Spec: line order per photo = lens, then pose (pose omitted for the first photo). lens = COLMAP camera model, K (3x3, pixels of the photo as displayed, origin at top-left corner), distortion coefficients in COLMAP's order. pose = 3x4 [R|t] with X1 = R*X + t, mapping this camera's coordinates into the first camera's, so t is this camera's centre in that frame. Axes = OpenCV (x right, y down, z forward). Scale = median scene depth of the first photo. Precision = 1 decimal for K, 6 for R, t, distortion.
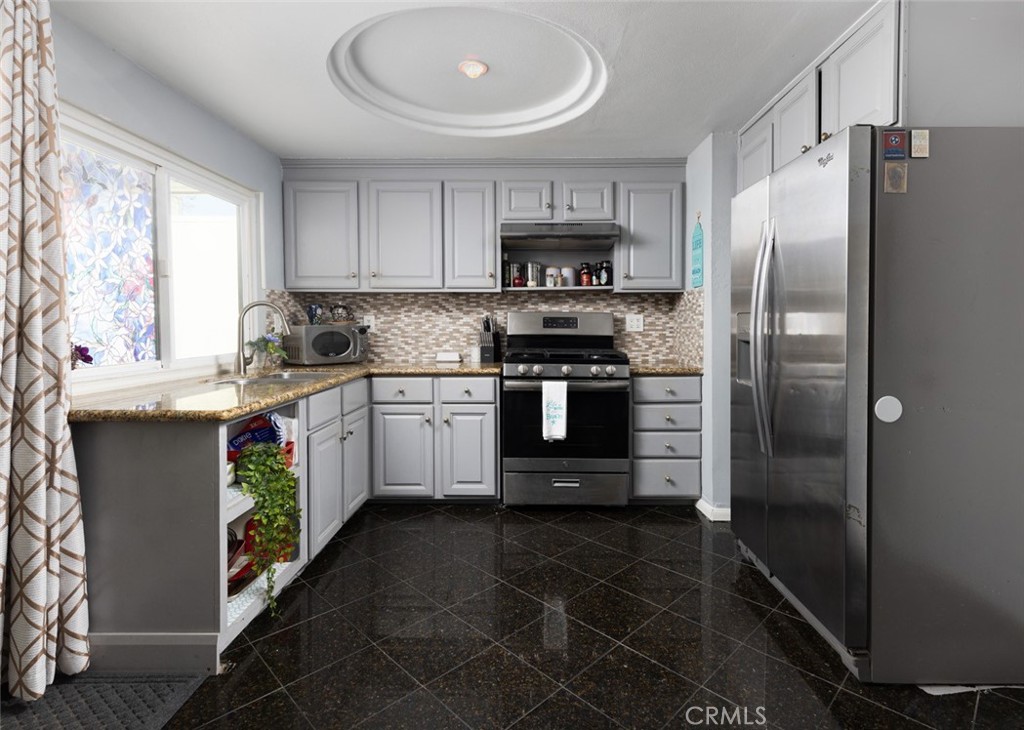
lens RADIAL K [[516.0, 0, 531.2], [0, 516.0, 330.0], [0, 0, 1]] dist [0.001694, 0.000389]
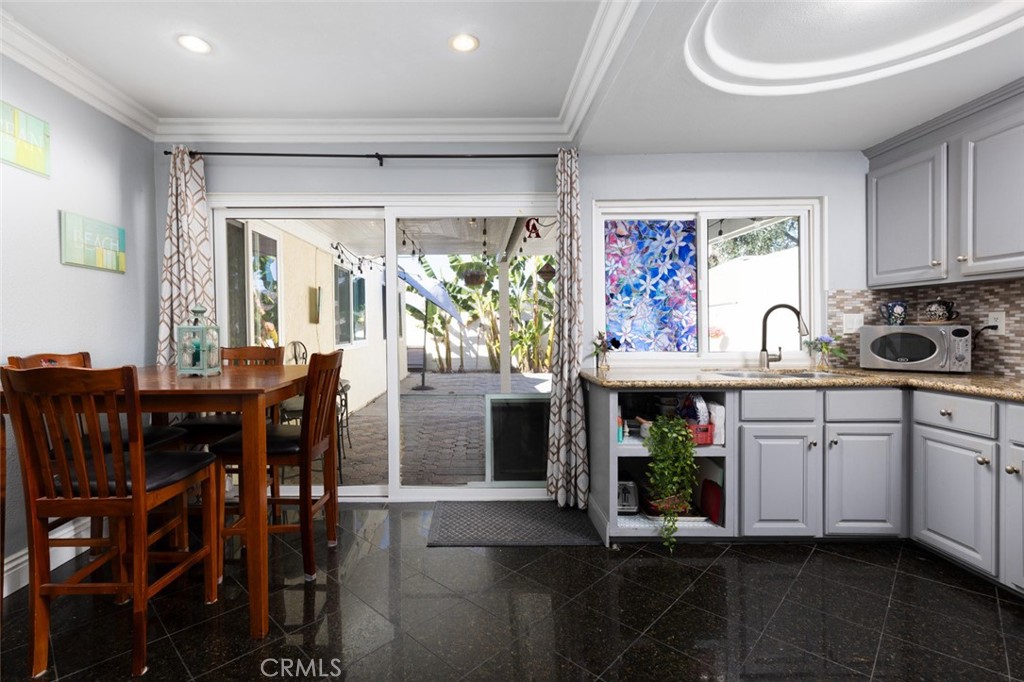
lens RADIAL K [[473.0, 0, 474.4], [0, 473.0, 338.2], [0, 0, 1]] dist [0.000424, 0.000026]
pose [[-0.009976, 0.023387, -0.999677, 0.438836], [-0.005381, 0.999711, 0.023441, -0.002958], [0.999936, 0.005613, -0.009847, 0.318730]]
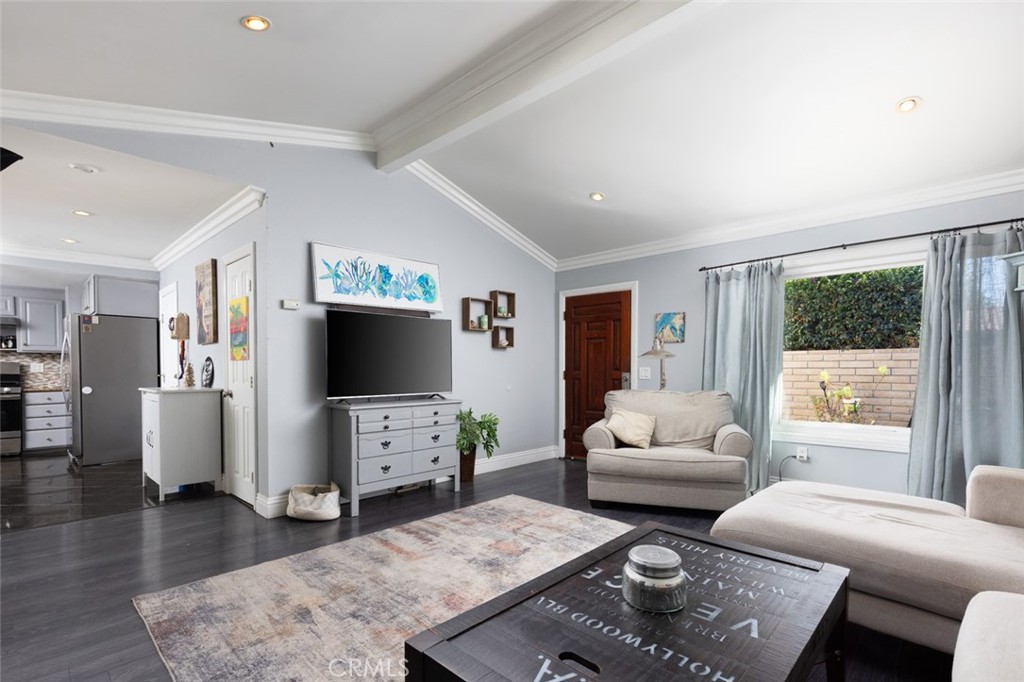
lens RADIAL K [[480.5, 0, 509.6], [0, 480.5, 377.9], [0, 0, 1]] dist [0.006389, 0.000160]
pose [[0.696555, -0.011210, 0.717416, 0.162213], [0.009909, 0.999933, 0.006004, 0.037080], [-0.717435, 0.002926, 0.696619, -1.834051]]
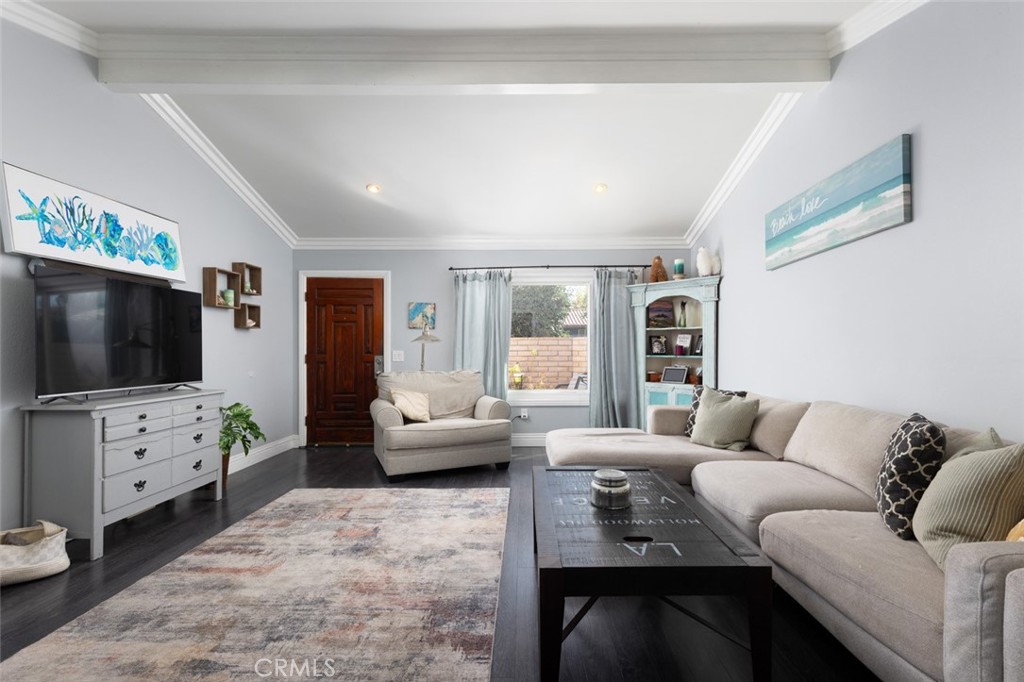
lens RADIAL K [[470.8, 0, 528.3], [0, 470.8, 350.6], [0, 0, 1]] dist [0.001878, 0.000169]
pose [[-0.001619, 0.004045, 0.999991, -0.096412], [0.019473, 0.999802, -0.004012, 0.031894], [-0.999809, 0.019466, -0.001697, -1.497554]]
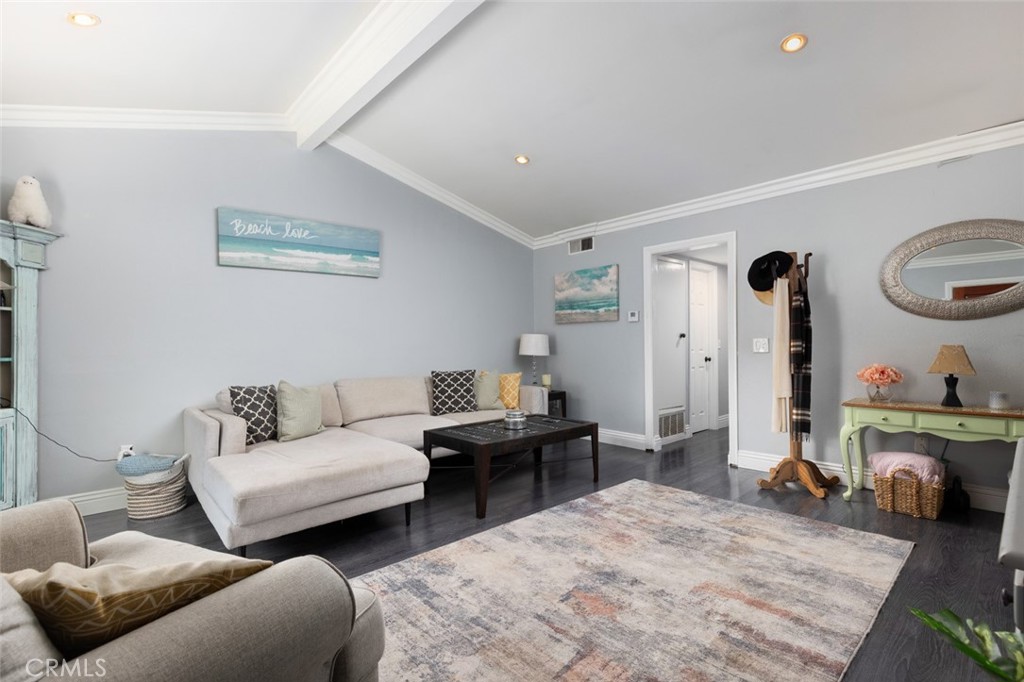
lens RADIAL K [[463.4, 0, 512.0], [0, 463.4, 341.0], [0, 0, 1]] dist [0.013552, 0.000145]
pose [[-0.741555, 0.009015, -0.670831, 1.389856], [0.001860, 0.999933, 0.011381, 0.013689], [0.670889, 0.007192, -0.741523, -0.731739]]
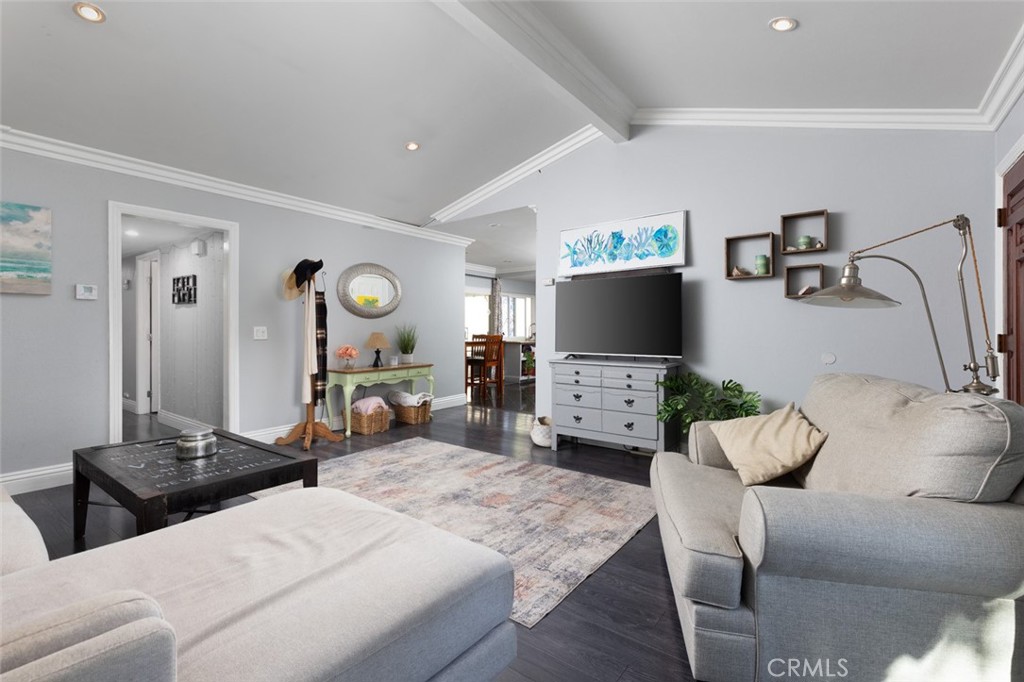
lens RADIAL K [[458.7, 0, 509.6], [0, 458.7, 331.8], [0, 0, 1]] dist [0.000927, 0.000012]
pose [[0.787153, 0.006457, -0.616724, 1.494985], [-0.014031, 0.999874, -0.007439, 0.037892], [0.616598, 0.014509, 0.787144, -1.903911]]
